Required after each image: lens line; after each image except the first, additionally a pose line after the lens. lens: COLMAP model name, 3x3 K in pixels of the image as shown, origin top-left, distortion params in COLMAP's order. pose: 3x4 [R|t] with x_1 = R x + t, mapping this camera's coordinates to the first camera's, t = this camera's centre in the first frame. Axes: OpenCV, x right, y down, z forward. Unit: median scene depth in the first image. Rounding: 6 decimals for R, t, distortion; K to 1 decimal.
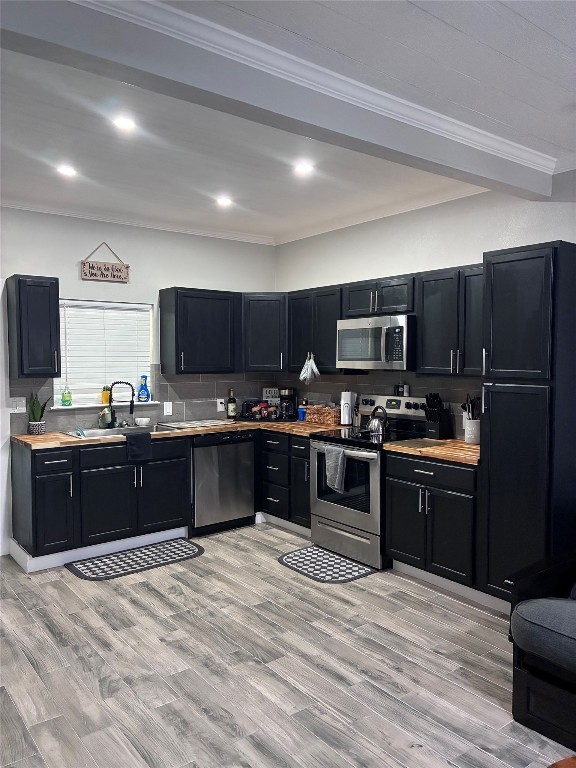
lens RADIAL K [[578.8, 0, 287.3], [0, 578.8, 384.0], [0, 0, 1]] dist [0.018786, -0.010366]
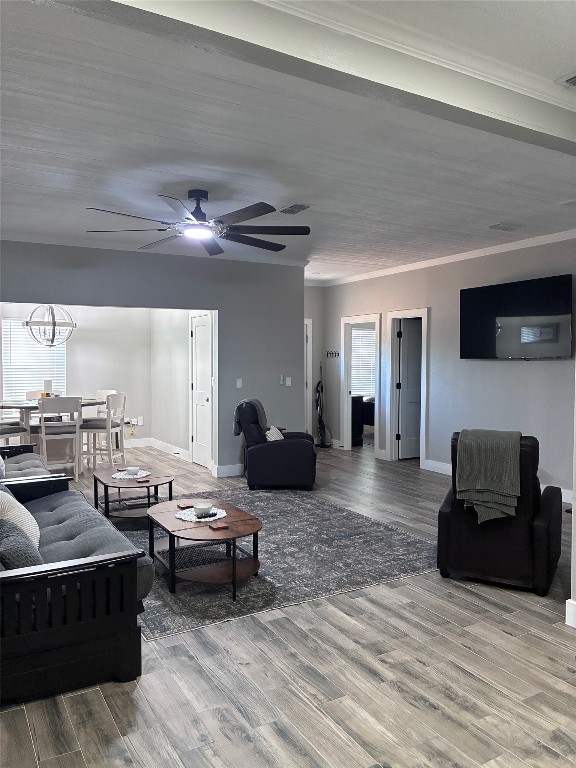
lens RADIAL K [[578.8, 0, 288.3], [0, 578.8, 384.4], [0, 0, 1]] dist [0.018786, -0.010366]
pose [[-0.990879, -0.003342, 0.134711, -0.028473], [0.008247, 0.996315, 0.085373, -0.057274], [-0.134500, 0.085706, -0.987200, 1.923645]]
